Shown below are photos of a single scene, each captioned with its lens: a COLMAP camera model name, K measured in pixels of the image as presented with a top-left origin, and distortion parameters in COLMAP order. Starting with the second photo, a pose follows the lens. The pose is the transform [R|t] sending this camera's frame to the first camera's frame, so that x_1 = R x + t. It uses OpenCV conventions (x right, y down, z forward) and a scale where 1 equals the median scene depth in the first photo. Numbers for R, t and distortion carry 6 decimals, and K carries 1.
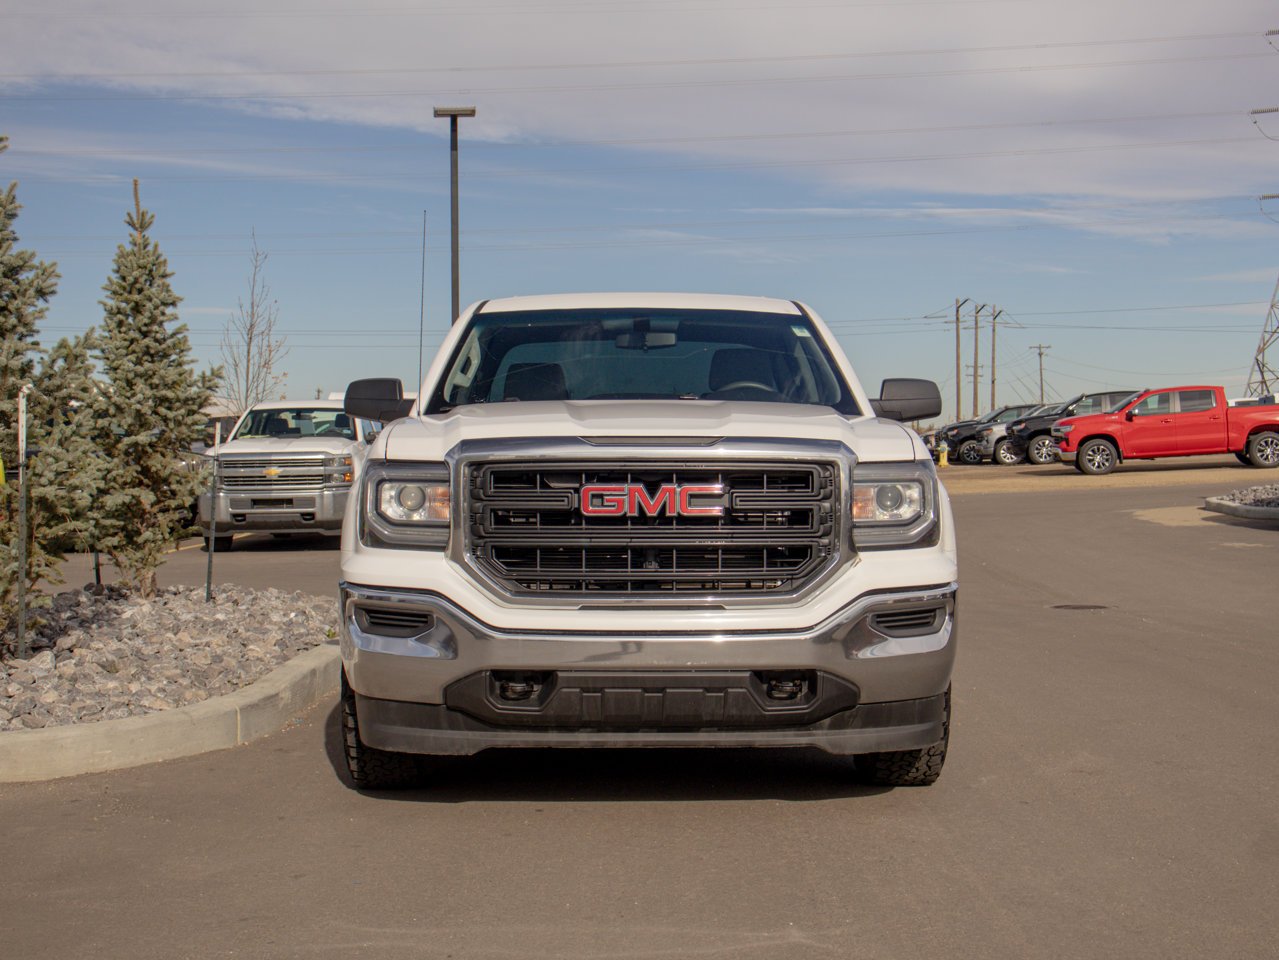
lens RADIAL K [[1885.8, 0, 639.5], [0, 1885.8, 480.0], [0, 0, 1]] dist [0.016471, -0.031905]
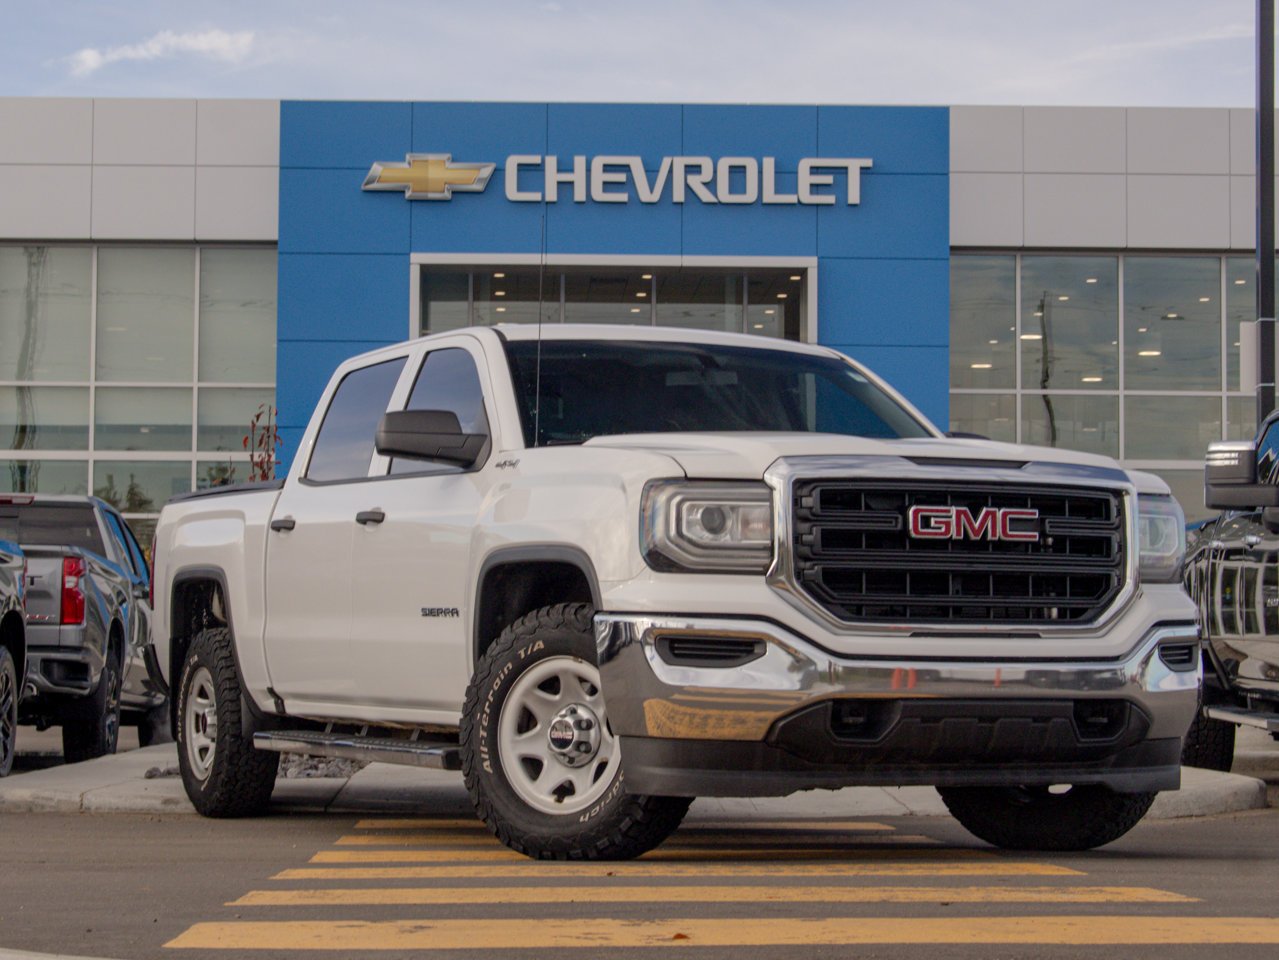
lens RADIAL K [[2944.9, 0, 549.7], [0, 2944.9, 444.5], [0, 0, 1]] dist [0.045267, -0.277110]
pose [[0.925497, 0.032732, 0.377338, -0.750569], [0.001504, 0.995933, -0.090081, 0.103902], [-0.378752, 0.083938, 0.921684, -0.304887]]
